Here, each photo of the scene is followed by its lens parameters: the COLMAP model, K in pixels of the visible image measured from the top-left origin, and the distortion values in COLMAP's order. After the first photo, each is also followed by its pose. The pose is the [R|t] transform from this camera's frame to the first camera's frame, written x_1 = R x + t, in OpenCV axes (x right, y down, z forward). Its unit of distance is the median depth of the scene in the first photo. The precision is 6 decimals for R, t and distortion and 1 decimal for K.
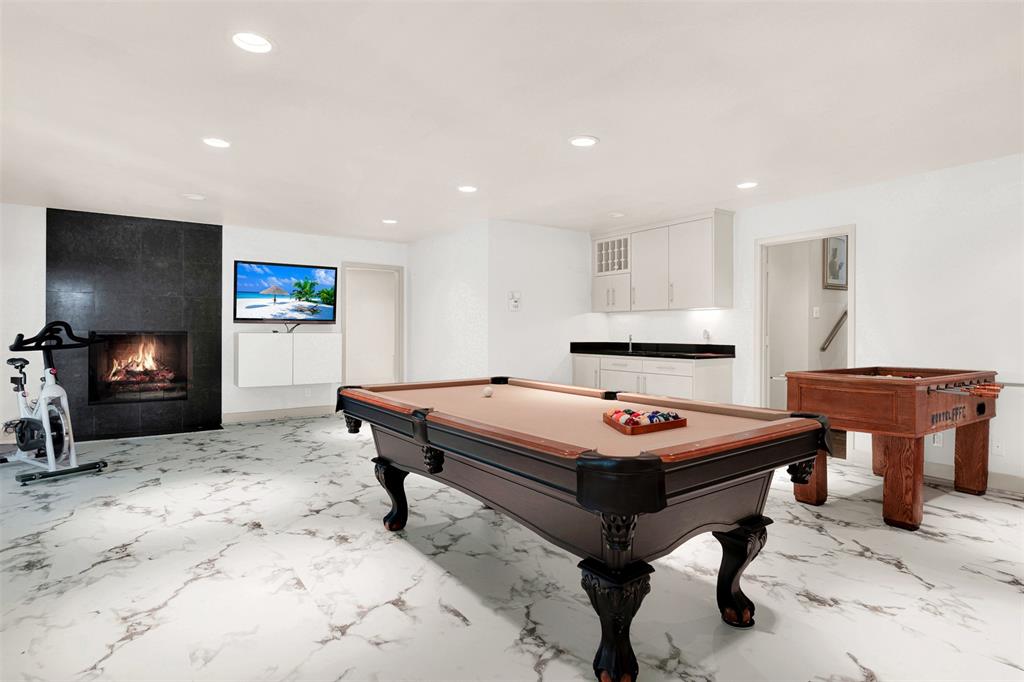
lens RADIAL K [[539.1, 0, 513.6], [0, 539.1, 335.4], [0, 0, 1]] dist [-0.005864, 0.000326]
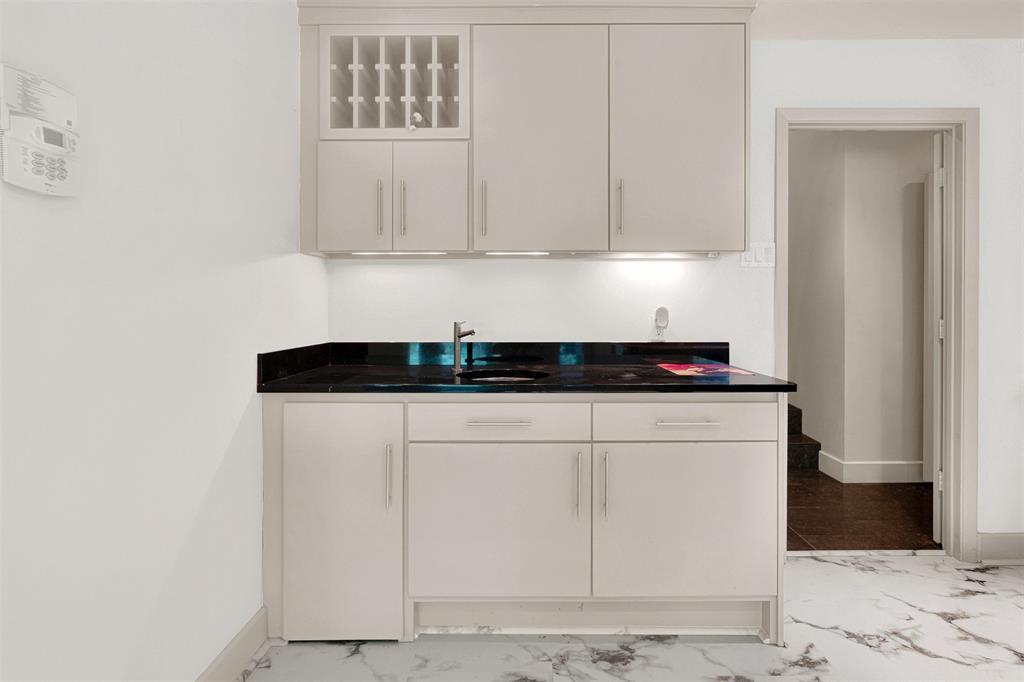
lens RADIAL K [[539.1, 0, 503.4], [0, 539.1, 300.7], [0, 0, 1]] dist [-0.005864, 0.000326]
pose [[0.569916, 0.004099, 0.821693, -0.048789], [0.009314, 0.999891, -0.011448, -0.010273], [-0.821650, 0.014178, 0.569816, 0.765108]]
